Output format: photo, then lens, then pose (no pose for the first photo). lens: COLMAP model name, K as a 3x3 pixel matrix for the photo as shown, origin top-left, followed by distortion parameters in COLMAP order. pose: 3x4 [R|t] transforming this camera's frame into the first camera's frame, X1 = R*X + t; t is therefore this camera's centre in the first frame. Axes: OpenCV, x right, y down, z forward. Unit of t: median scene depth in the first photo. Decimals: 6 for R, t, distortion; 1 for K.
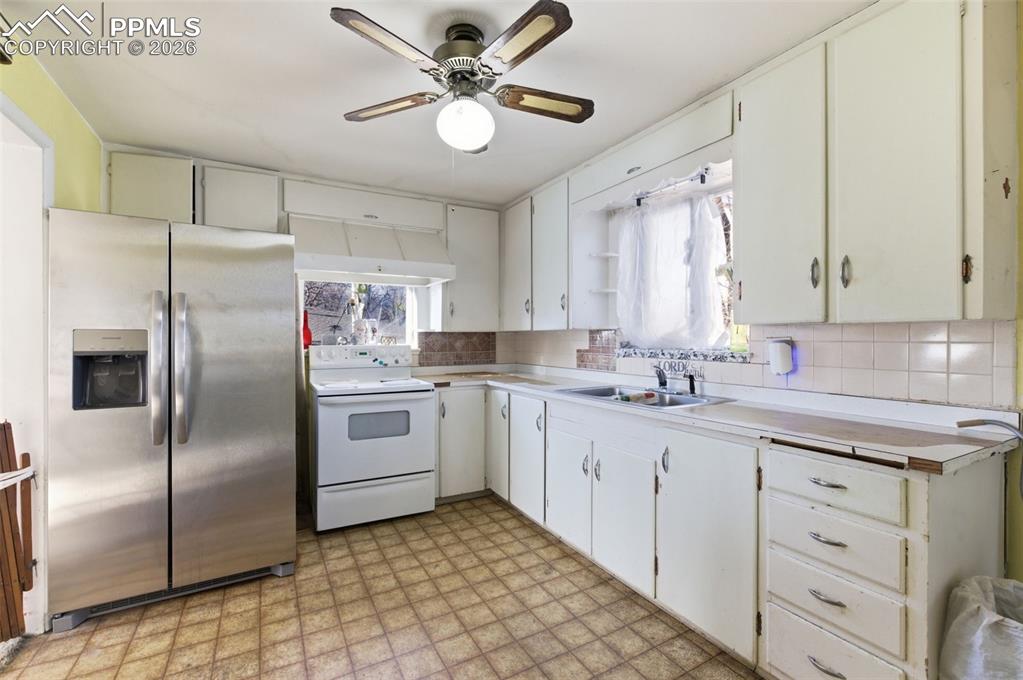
lens RADIAL K [[448.6, 0, 514.7], [0, 448.6, 338.8], [0, 0, 1]] dist [-0.000722, -0.000119]
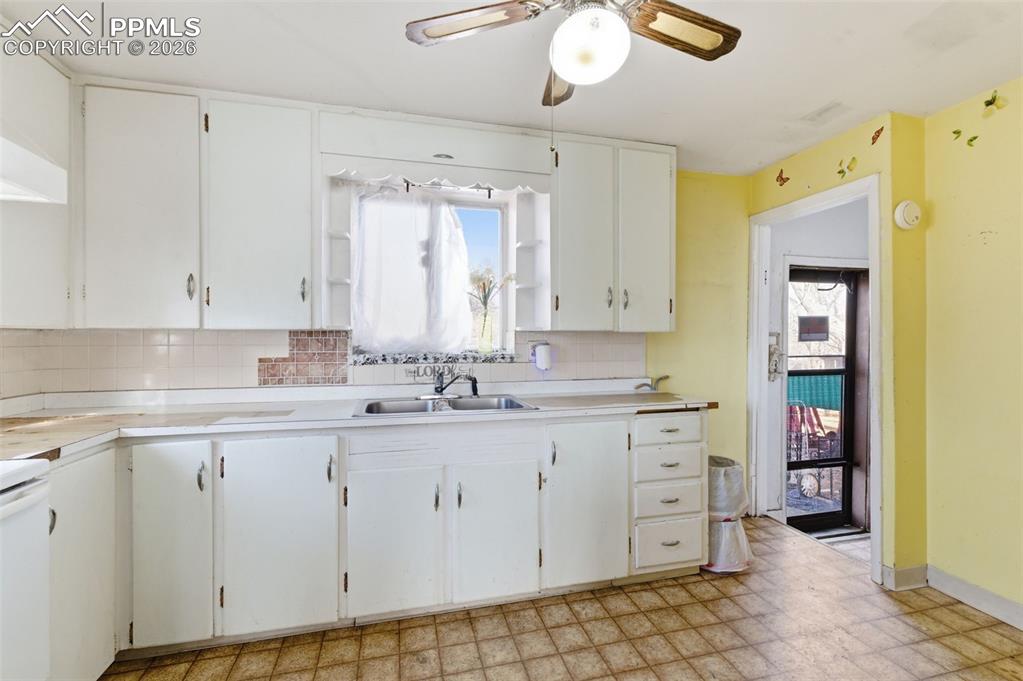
lens RADIAL K [[441.7, 0, 511.5], [0, 441.7, 340.5], [0, 0, 1]] dist [-0.001819, -0.000028]
pose [[0.254126, 0.002840, 0.967167, -0.576761], [0.002241, 0.999991, -0.003525, -0.000250], [-0.967169, 0.003063, 0.254117, 0.655976]]
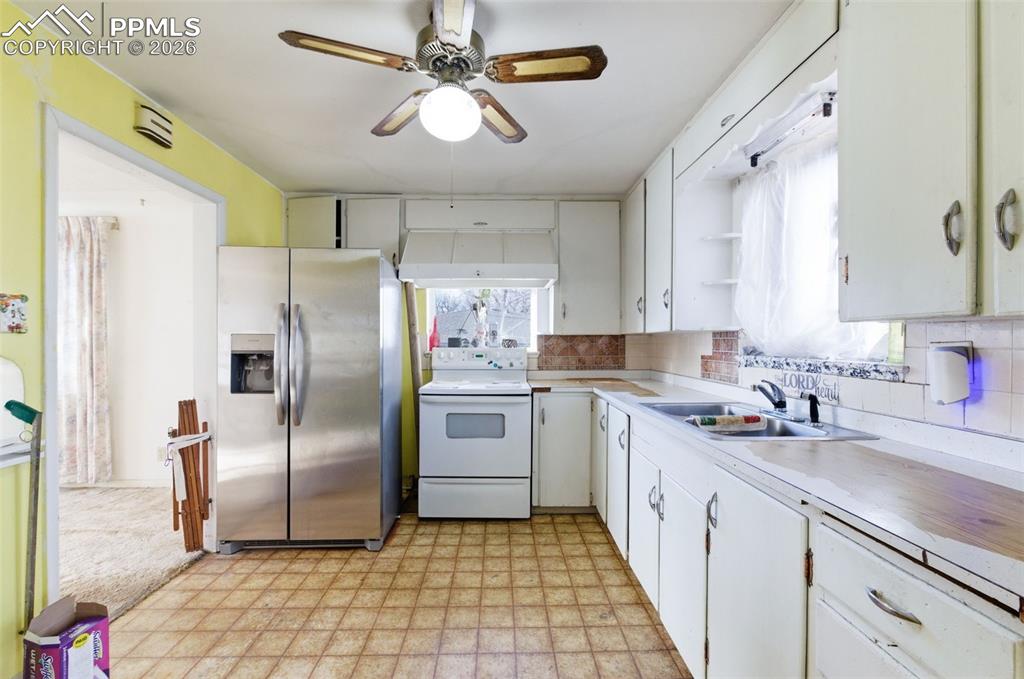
lens RADIAL K [[445.9, 0, 508.8], [0, 445.9, 343.1], [0, 0, 1]] dist [-0.002373, -0.000120]
pose [[0.879203, 0.004956, -0.476422, 0.307424], [-0.003331, 0.999985, 0.004255, -0.001777], [0.476436, -0.002154, 0.879206, 0.165728]]
